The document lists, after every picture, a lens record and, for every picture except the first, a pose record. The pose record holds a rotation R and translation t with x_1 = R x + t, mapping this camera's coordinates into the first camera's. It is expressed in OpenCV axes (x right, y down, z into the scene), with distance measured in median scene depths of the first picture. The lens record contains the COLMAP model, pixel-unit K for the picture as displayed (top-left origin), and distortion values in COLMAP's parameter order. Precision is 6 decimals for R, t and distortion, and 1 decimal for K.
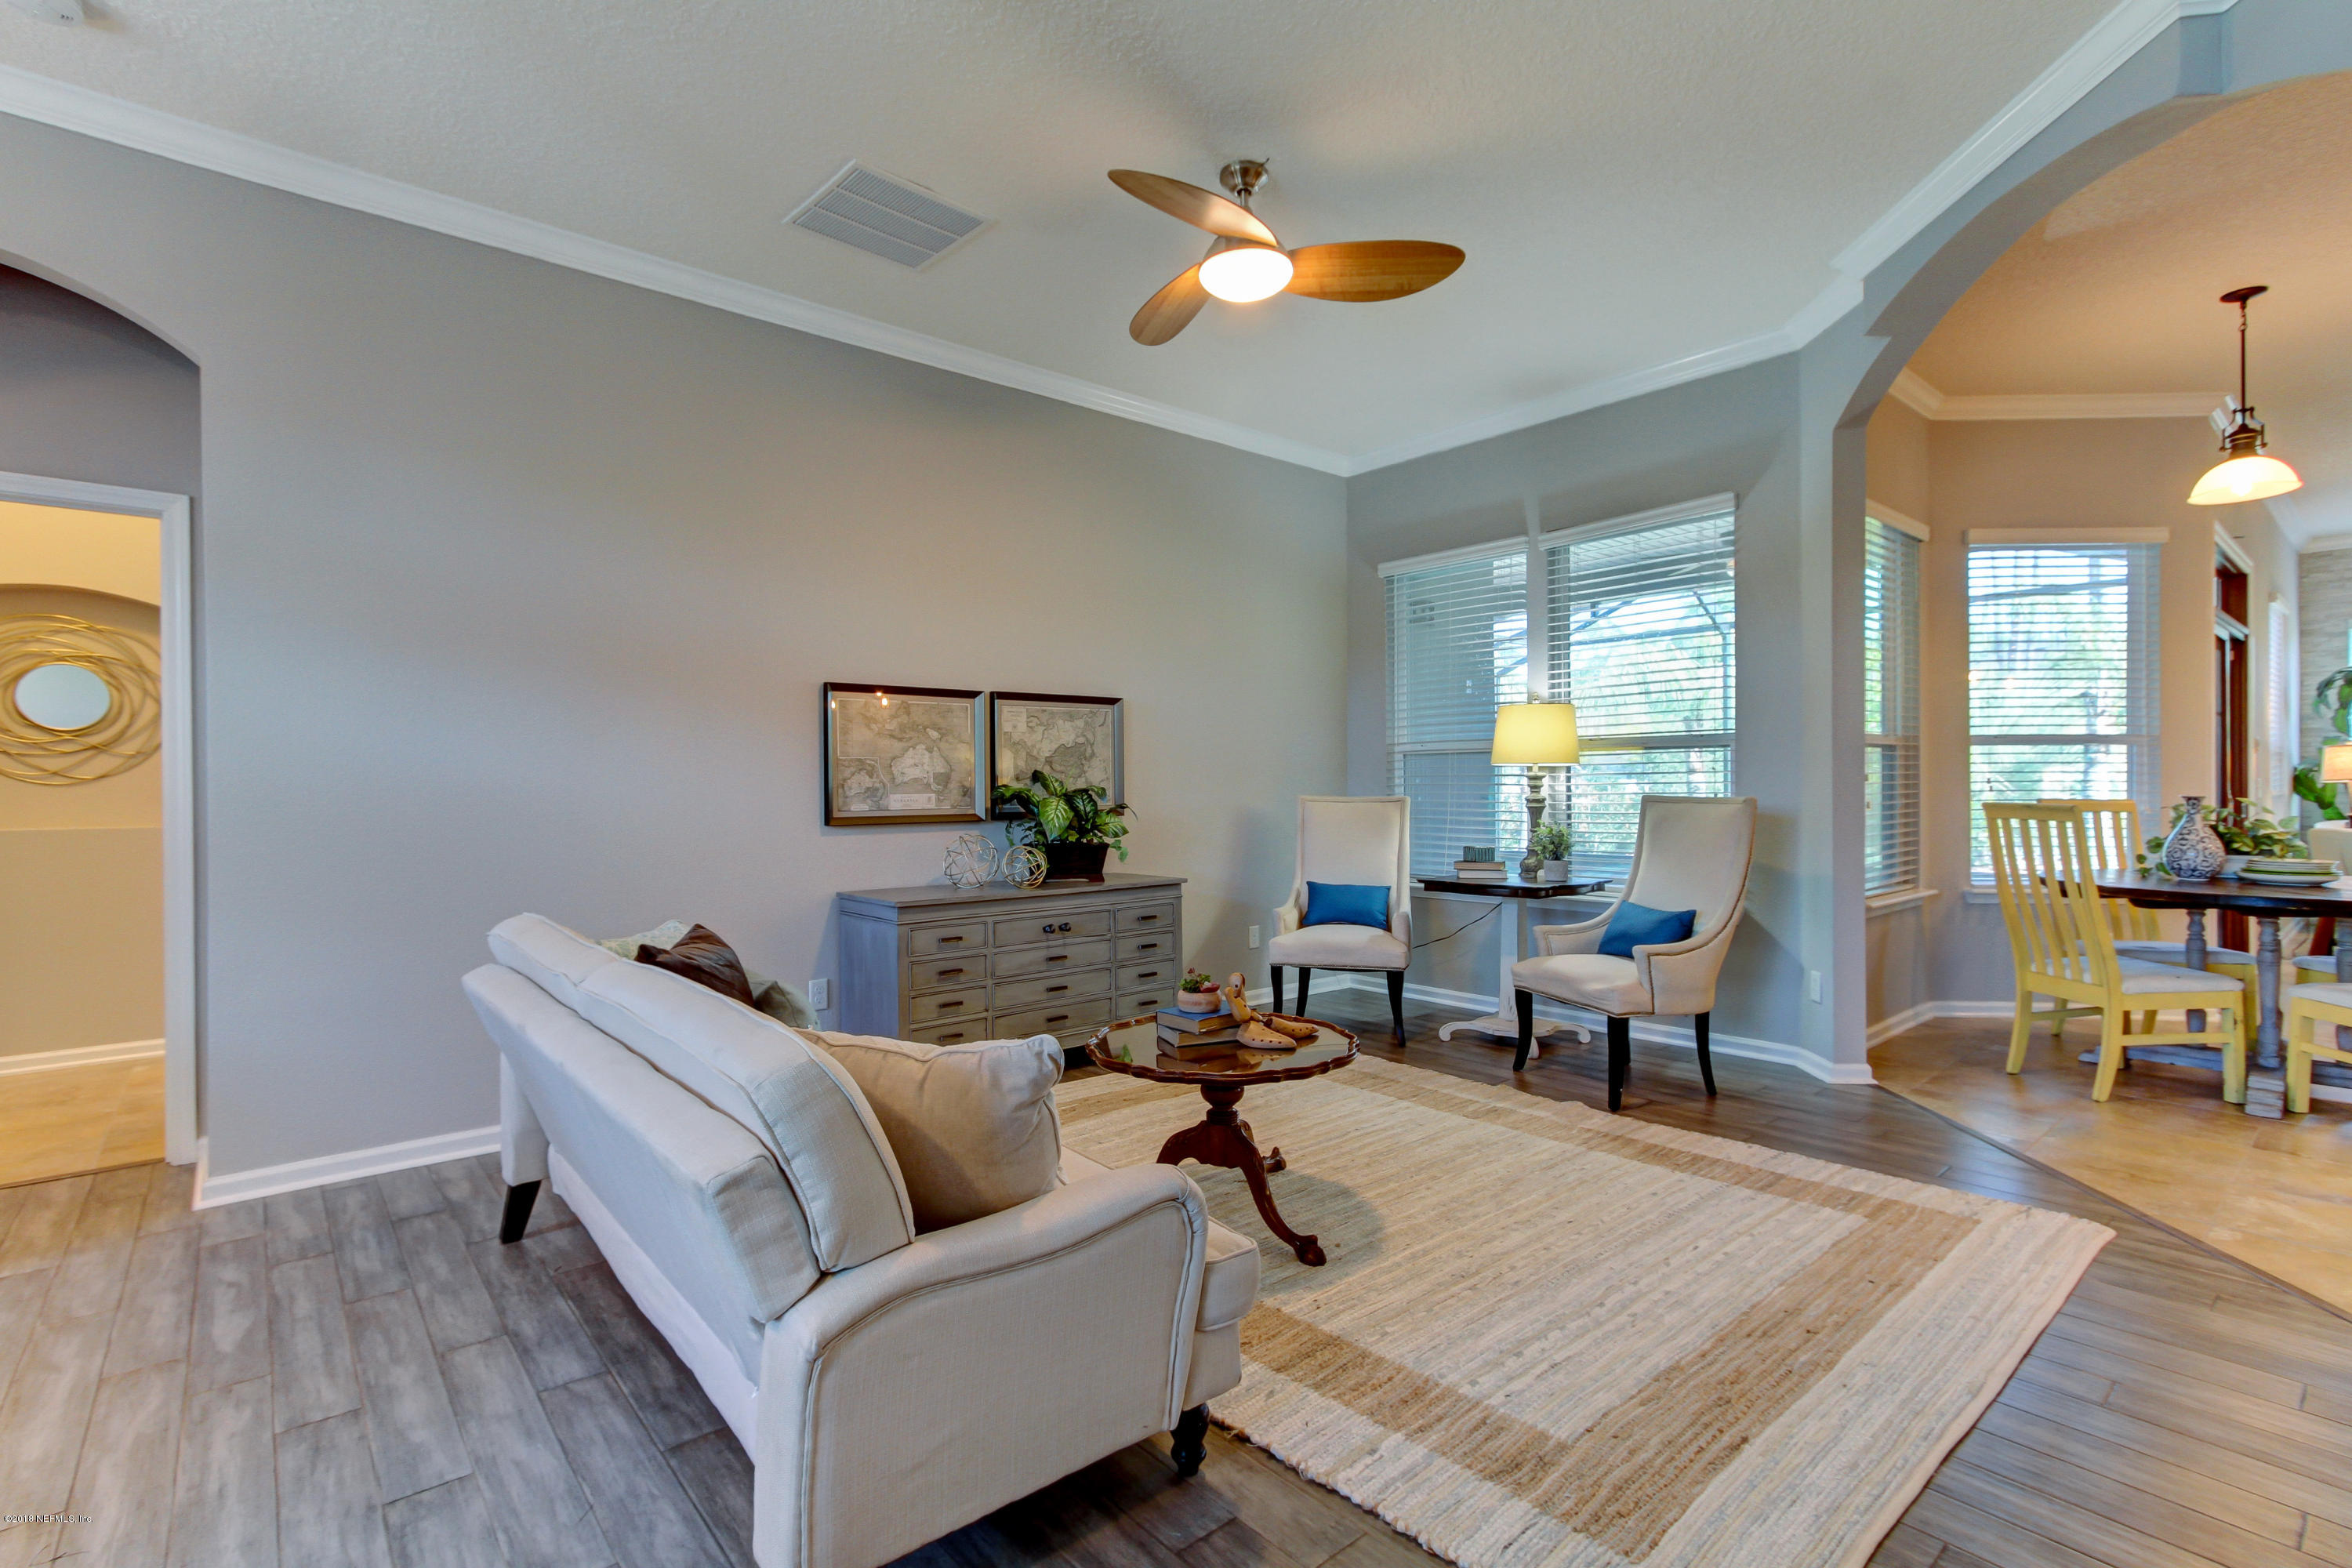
lens RADIAL K [[1085.2, 0, 1166.5], [0, 1085.2, 794.2], [0, 0, 1]] dist [-0.002575, 0.001269]
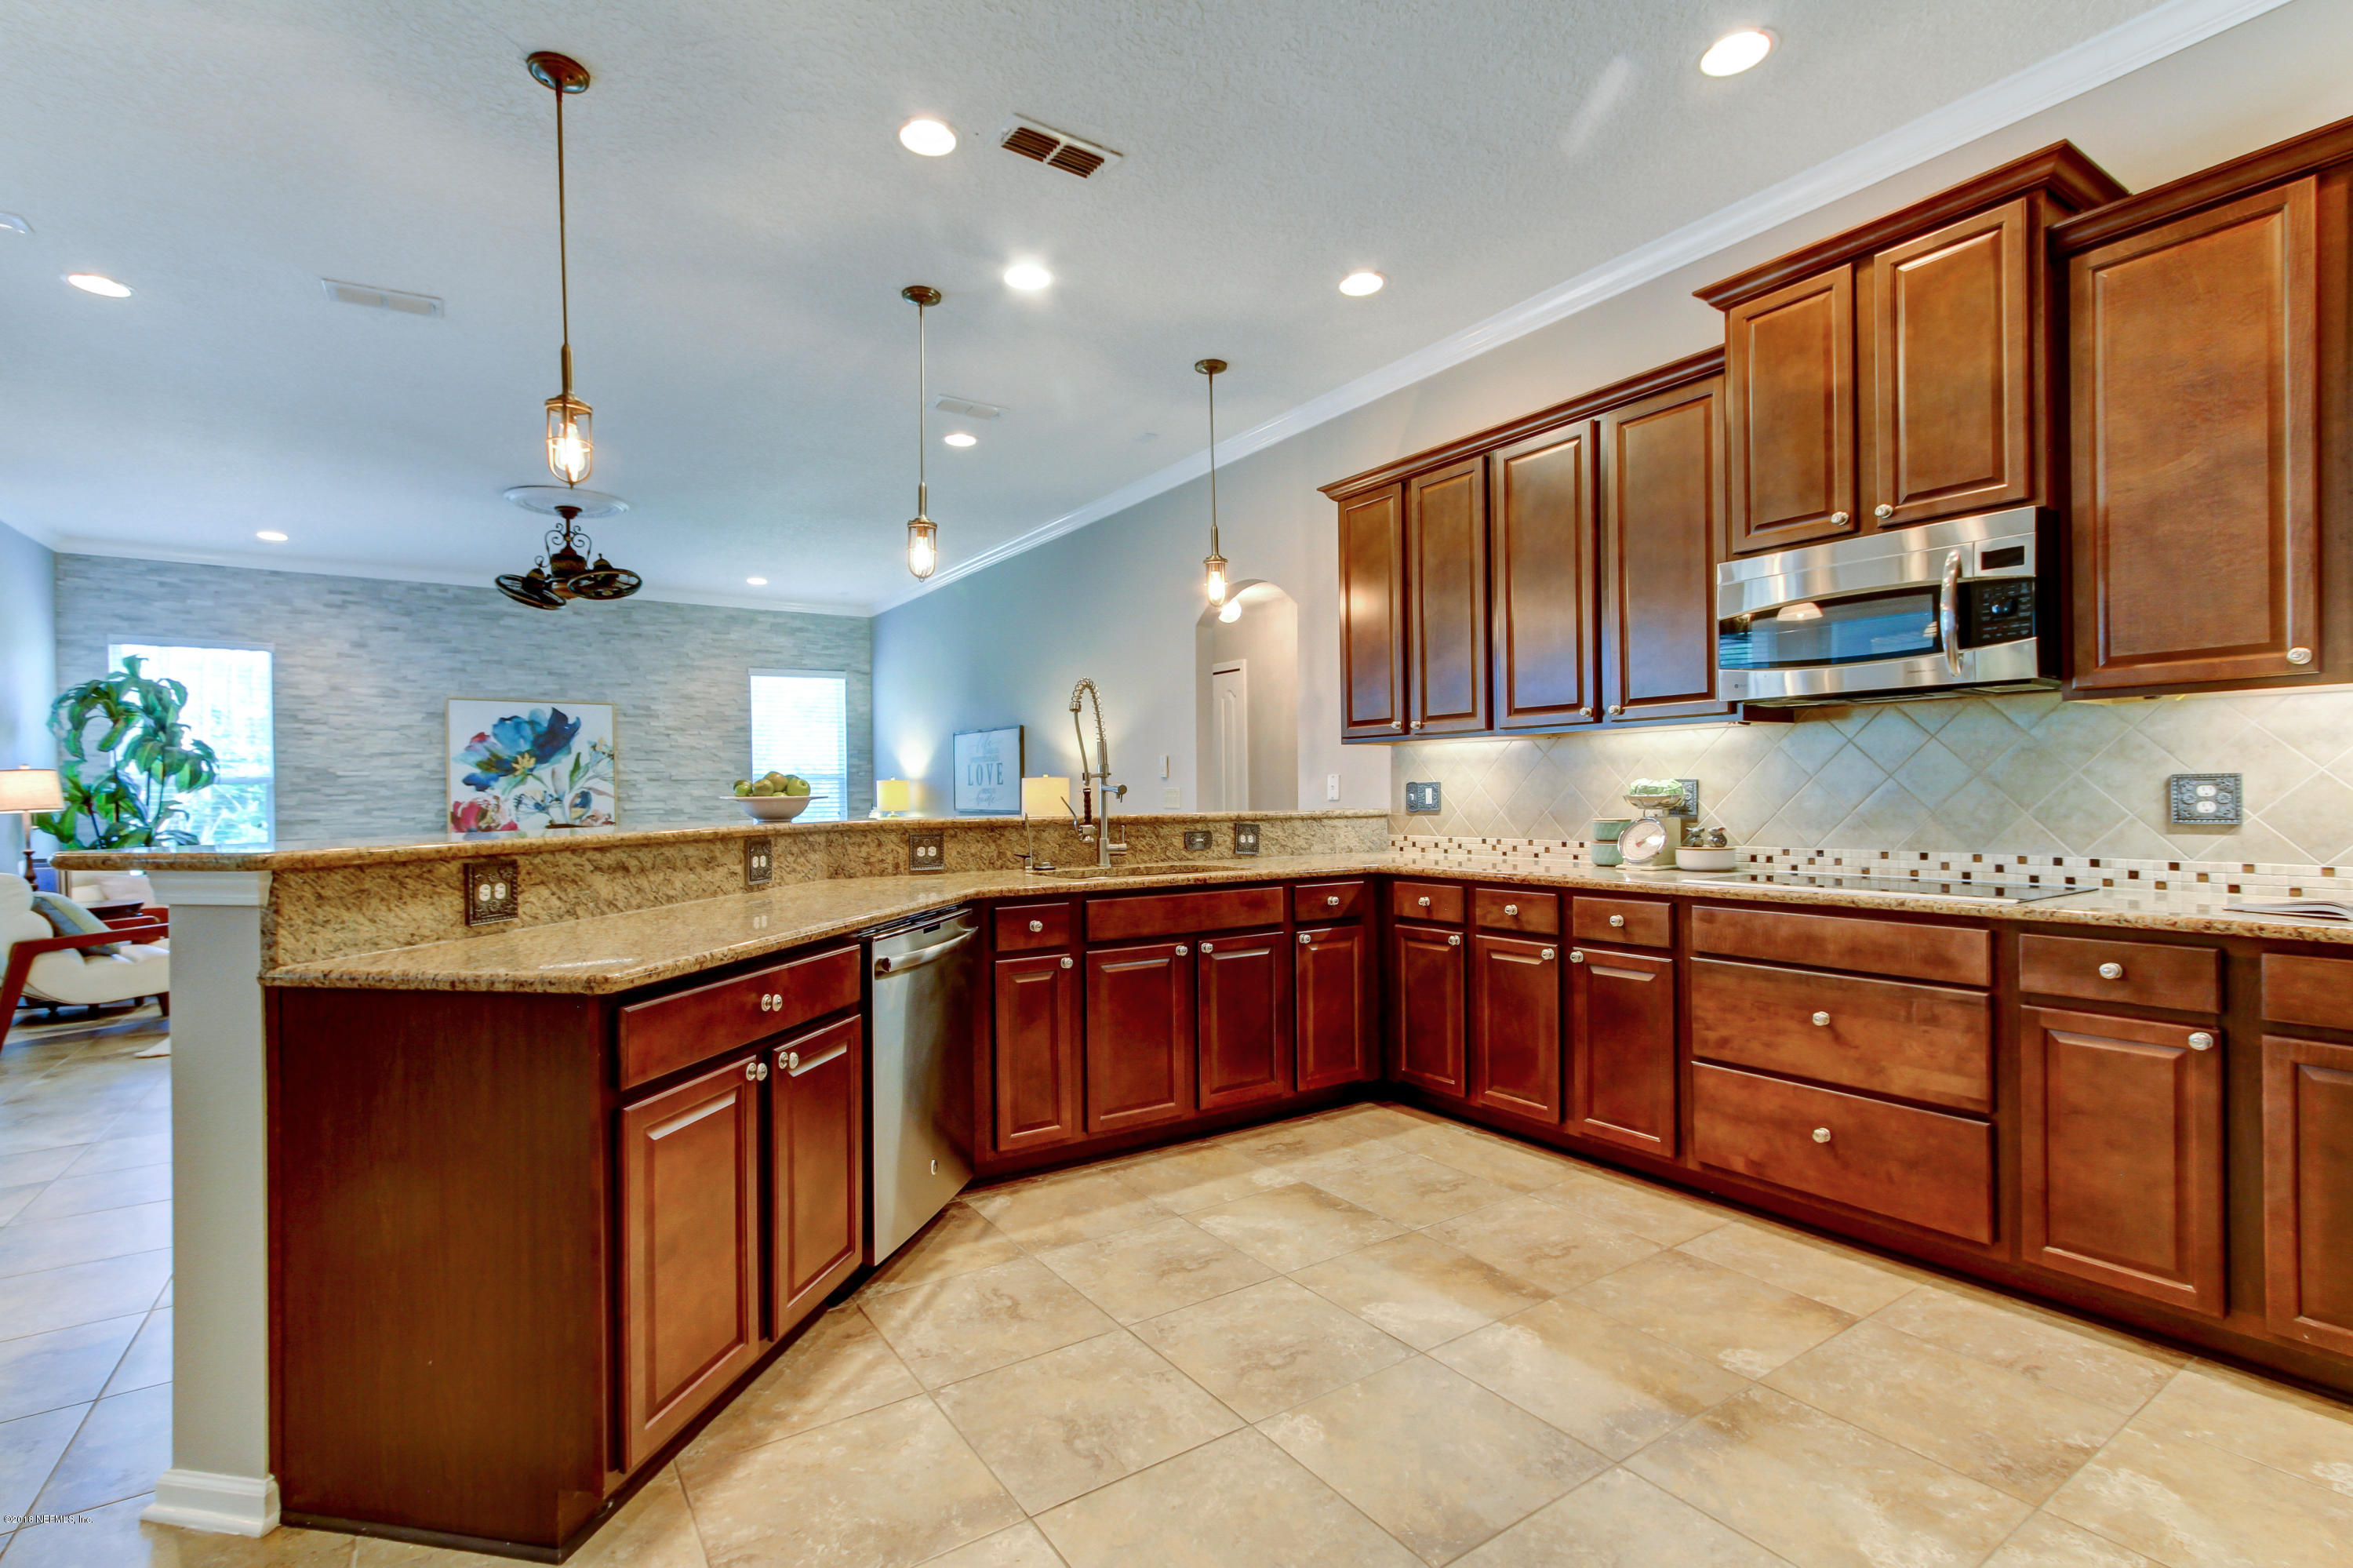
lens RADIAL K [[1078.0, 0, 1172.2], [0, 1078.0, 798.5], [0, 0, 1]] dist [-0.000909, 0.001275]
pose [[0.117490, 0.000867, 0.993074, 0.535175], [0.019252, 0.999810, -0.003151, -0.003200], [-0.992887, 0.019488, 0.117451, 0.001804]]
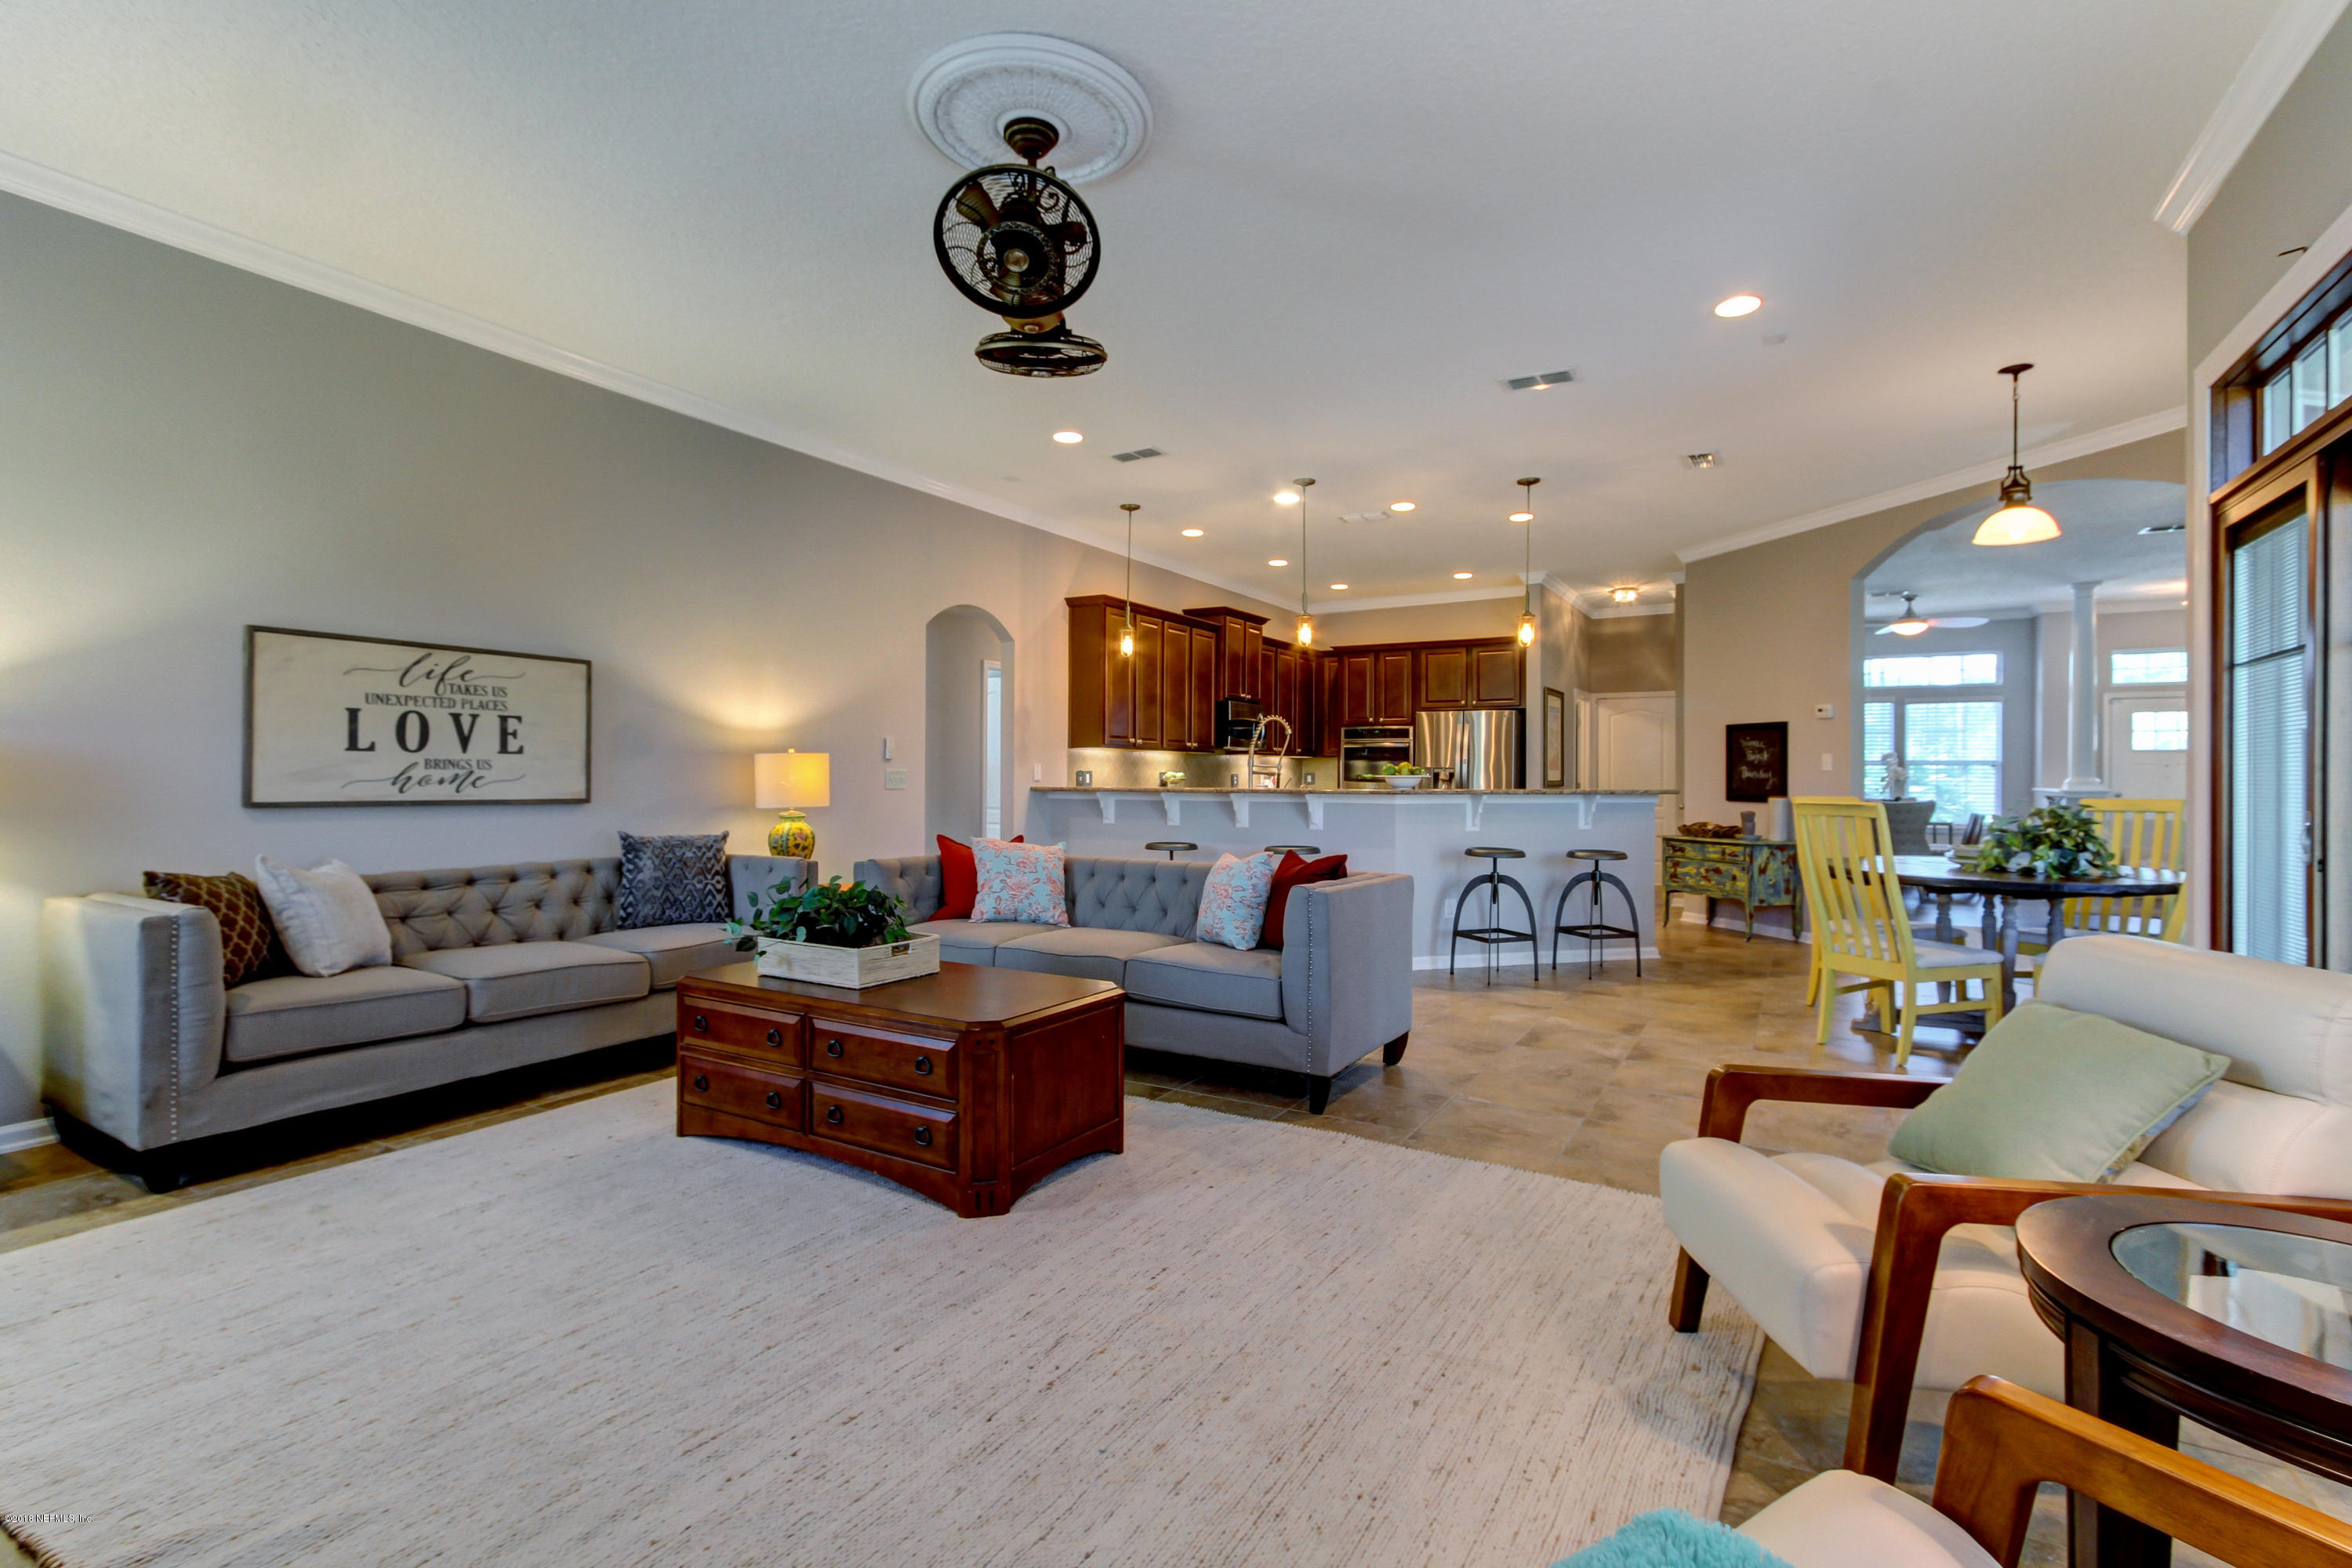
lens RADIAL K [[1083.5, 0, 1166.0], [0, 1083.5, 774.3], [0, 0, 1]] dist [0.000373, 0.000781]
pose [[-0.946560, 0.002824, -0.322516, 2.033720], [-0.000430, 0.999950, 0.010017, -0.029533], [0.322528, 0.009621, -0.946511, 1.642620]]
